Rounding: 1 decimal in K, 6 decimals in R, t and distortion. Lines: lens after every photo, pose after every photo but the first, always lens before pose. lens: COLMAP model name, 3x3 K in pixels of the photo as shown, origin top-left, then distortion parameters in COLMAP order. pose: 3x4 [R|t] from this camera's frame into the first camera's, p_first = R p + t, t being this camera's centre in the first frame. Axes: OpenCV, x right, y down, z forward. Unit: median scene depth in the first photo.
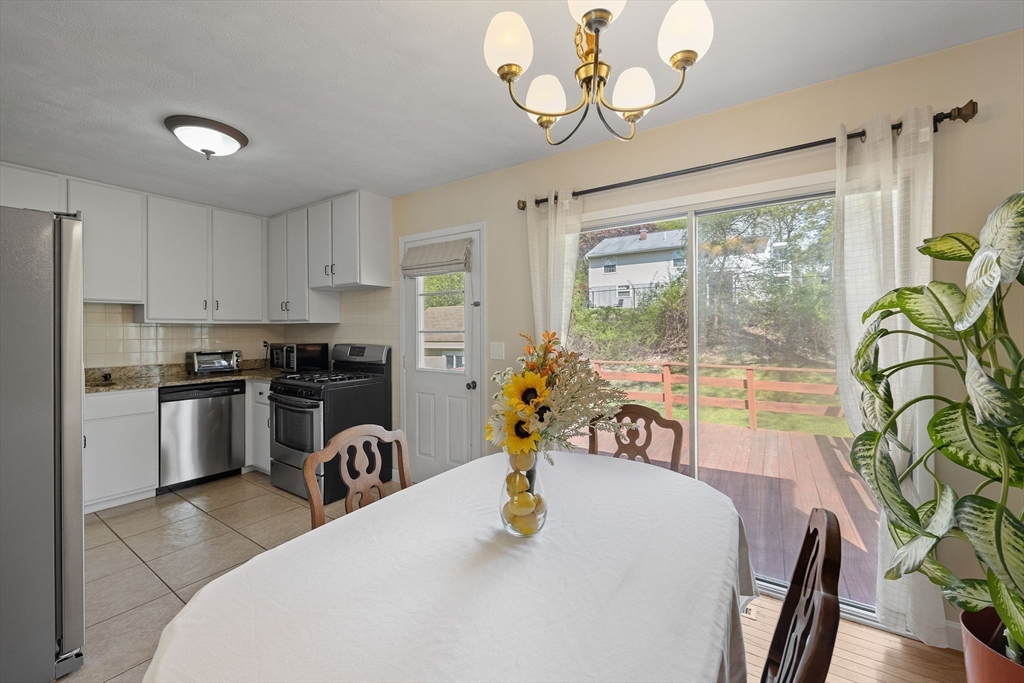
lens RADIAL K [[415.4, 0, 513.0], [0, 415.4, 332.2], [0, 0, 1]] dist [-0.006665, 0.000598]
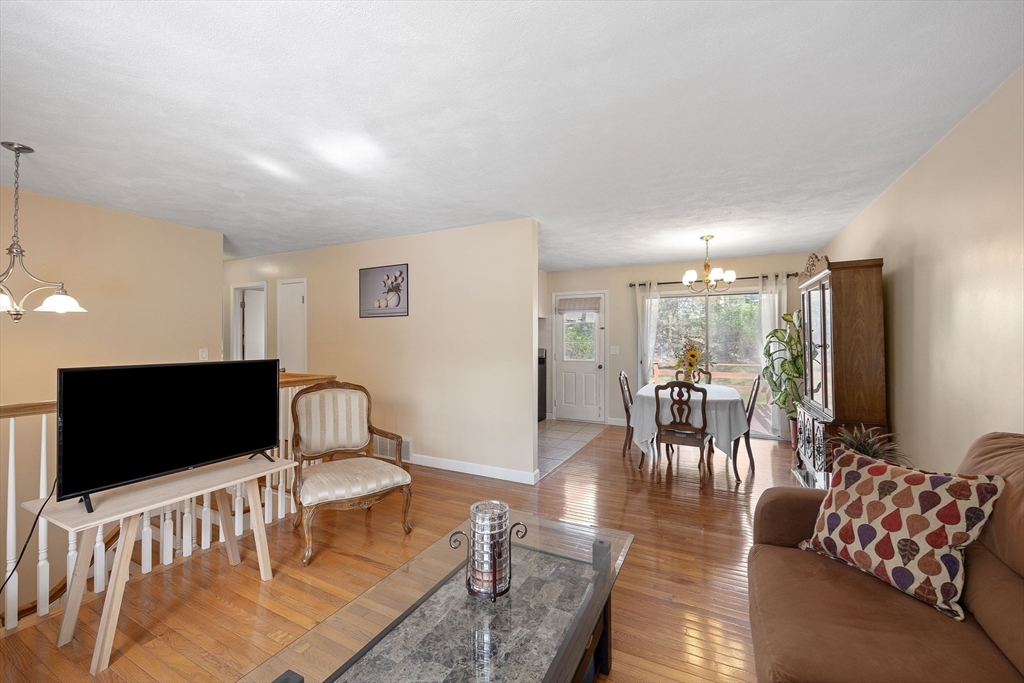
lens RADIAL K [[415.4, 0, 514.3], [0, 415.4, 344.2], [0, 0, 1]] dist [-0.006665, 0.000598]
pose [[0.989681, 0.006405, 0.143148, -1.474485], [-0.006379, 0.999979, -0.000637, 0.031527], [-0.143149, -0.000283, 0.989701, -1.810448]]
